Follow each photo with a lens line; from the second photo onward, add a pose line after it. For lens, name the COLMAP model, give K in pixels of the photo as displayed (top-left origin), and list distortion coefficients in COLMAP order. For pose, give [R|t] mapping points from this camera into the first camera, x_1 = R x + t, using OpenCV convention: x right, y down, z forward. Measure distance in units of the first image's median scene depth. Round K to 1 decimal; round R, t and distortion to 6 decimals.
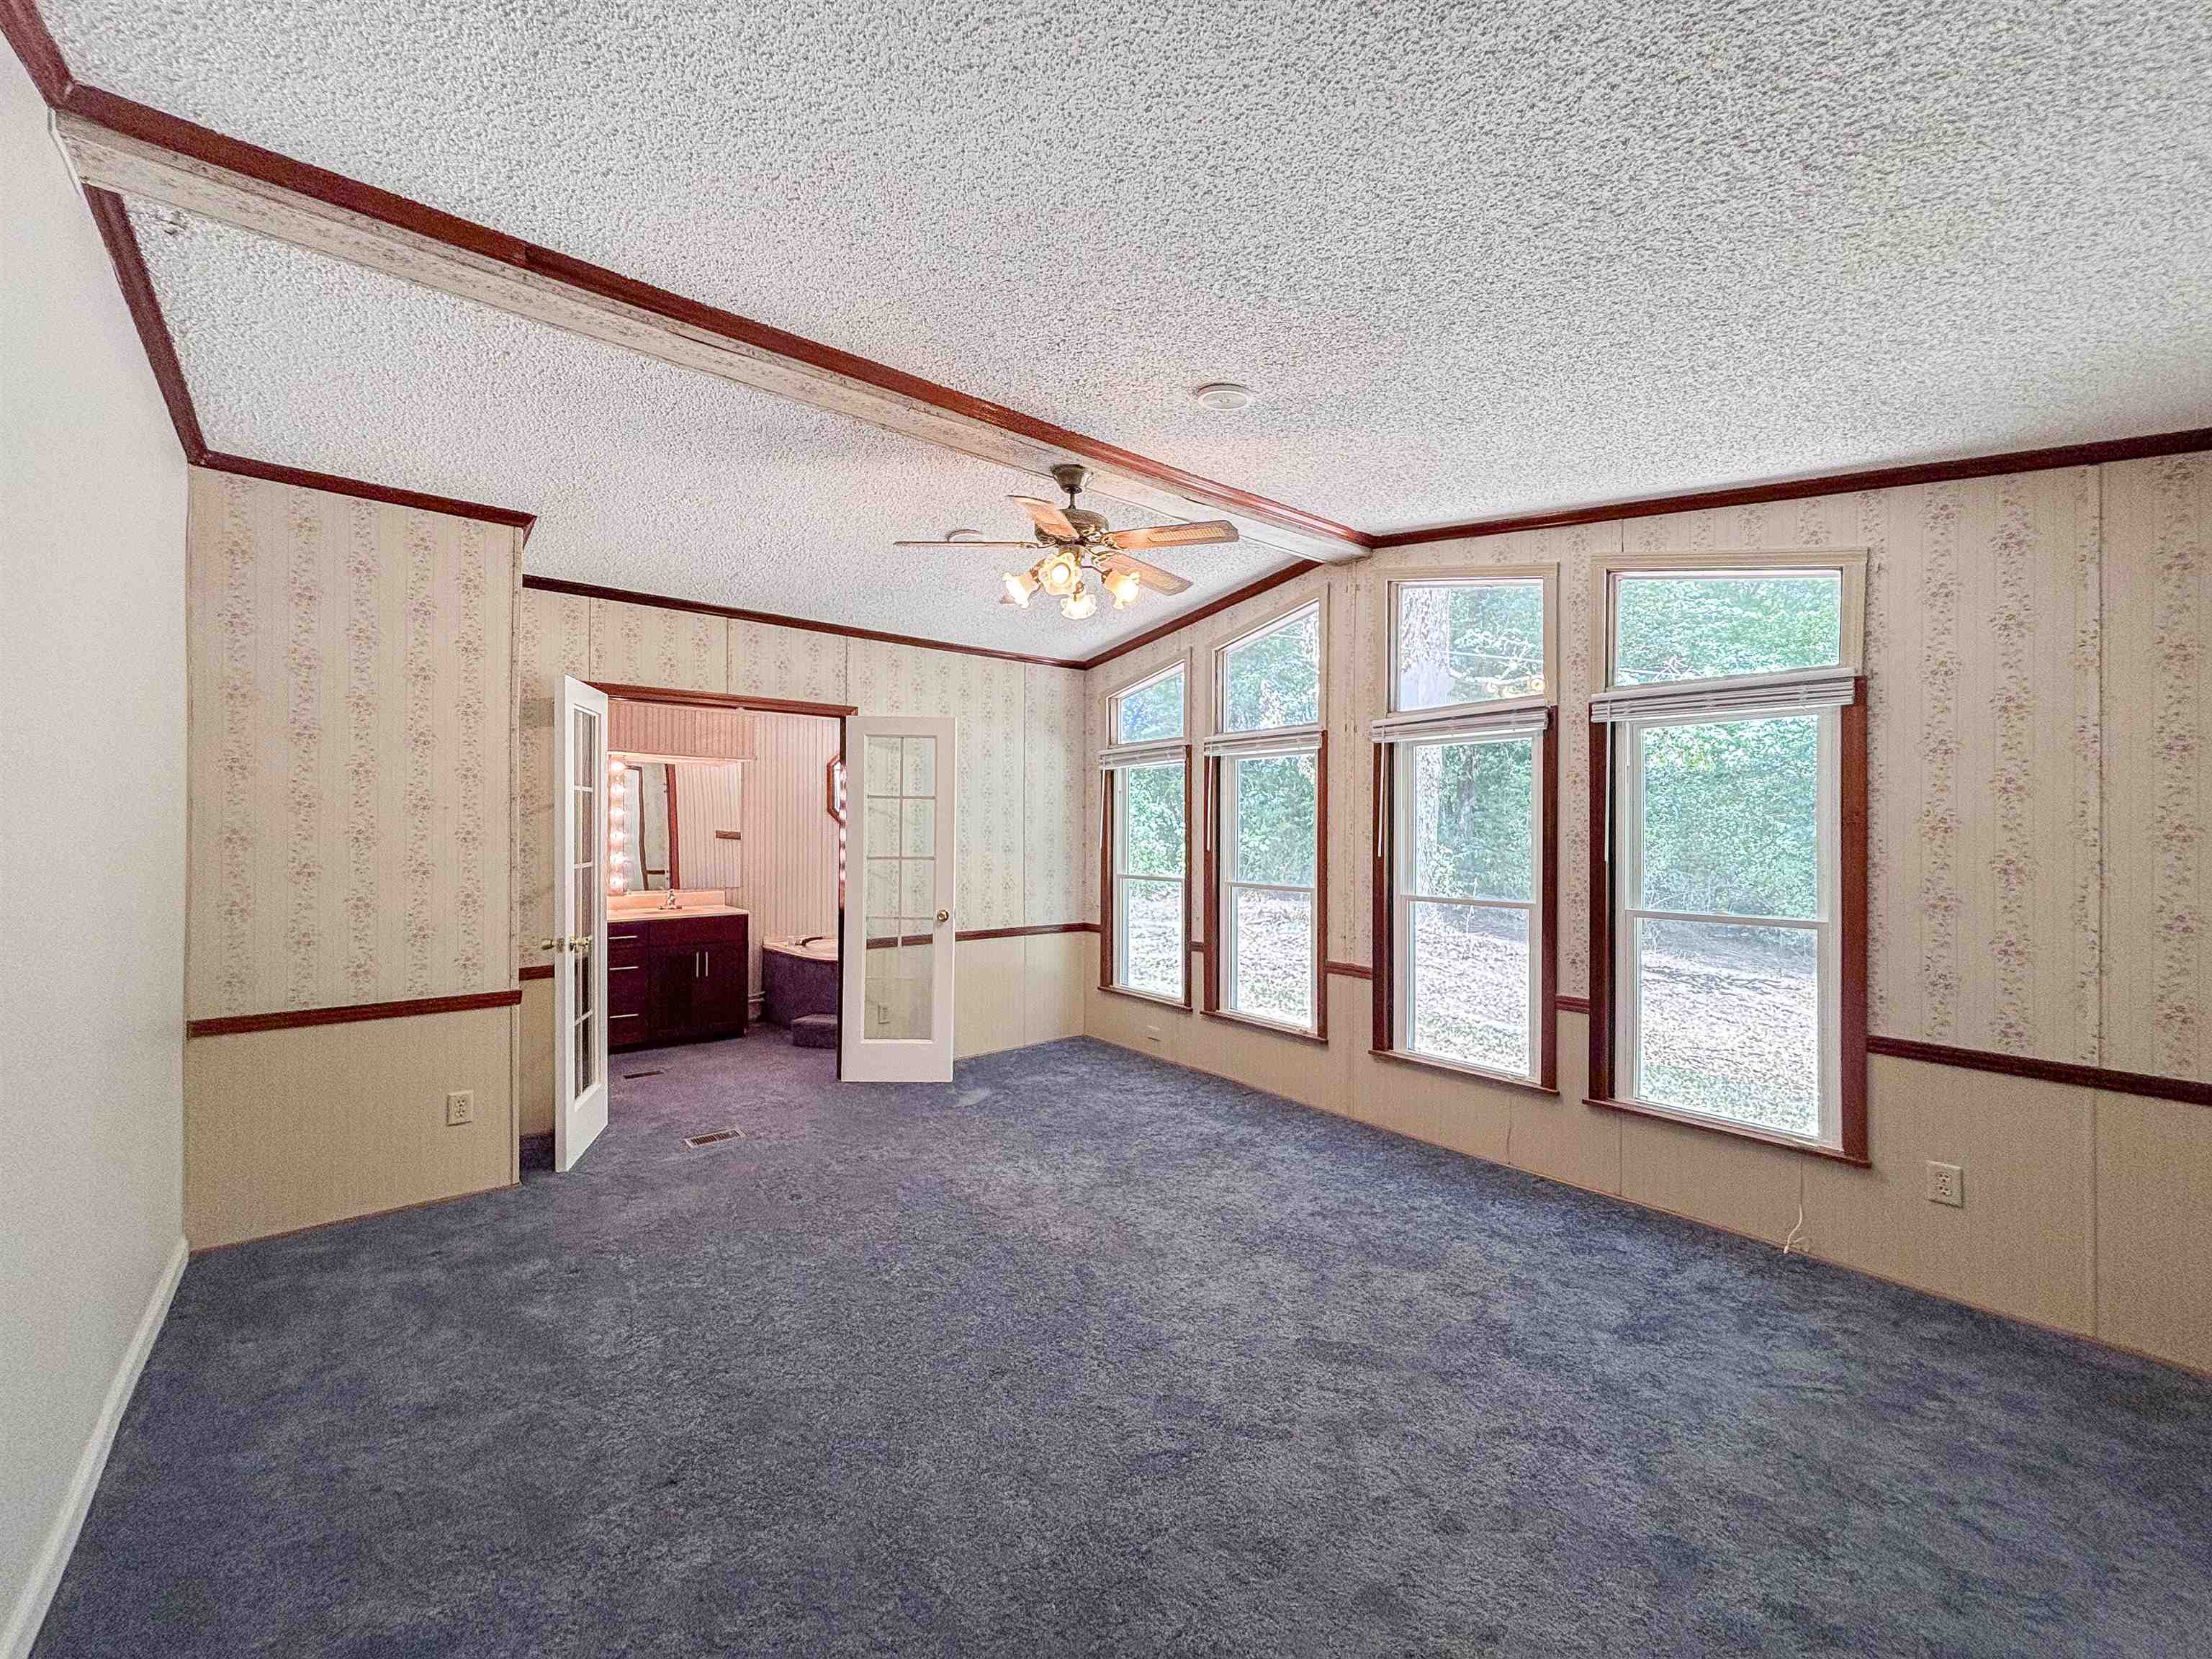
lens RADIAL K [[901.6, 0, 1100.4], [0, 901.6, 819.7], [0, 0, 1]] dist [0.008696, -0.001365]
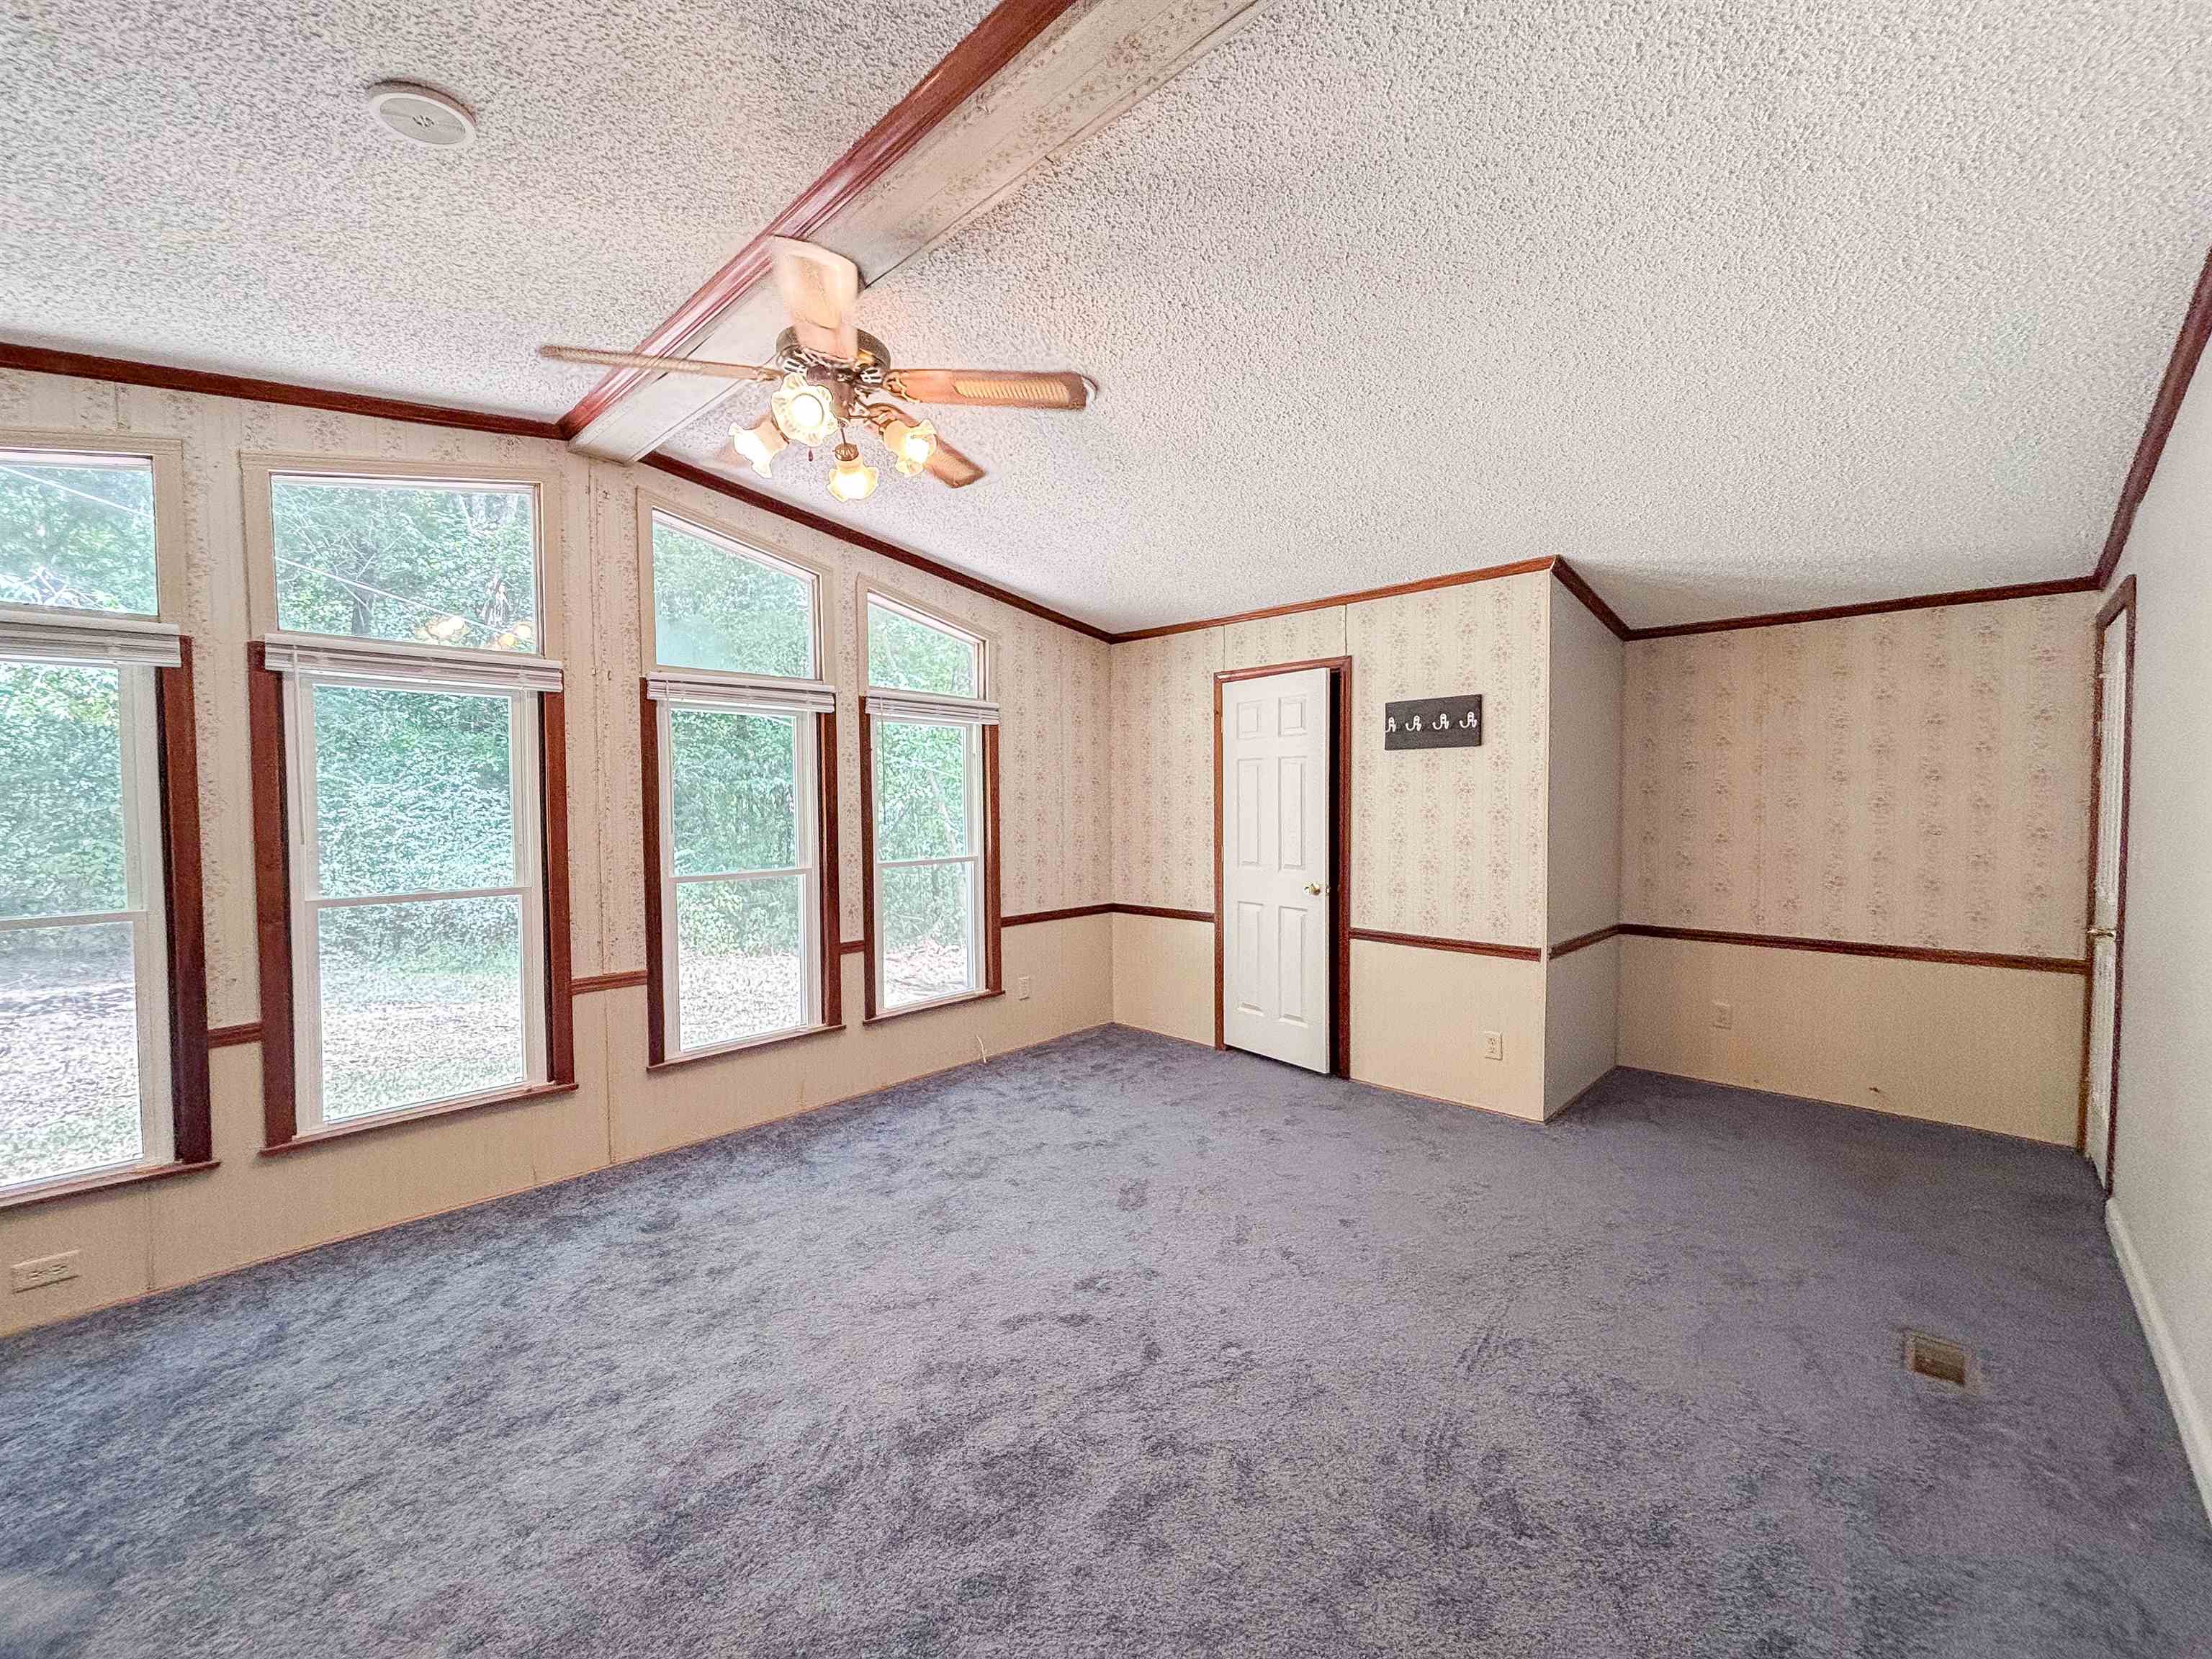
lens RADIAL K [[901.6, 0, 1104.7], [0, 901.6, 823.1], [0, 0, 1]] dist [0.008696, -0.001365]
pose [[-0.145428, -0.031030, 0.988882, -0.672736], [-0.002920, 0.999517, 0.030934, 0.002717], [-0.989365, 0.001611, -0.145448, 0.814600]]
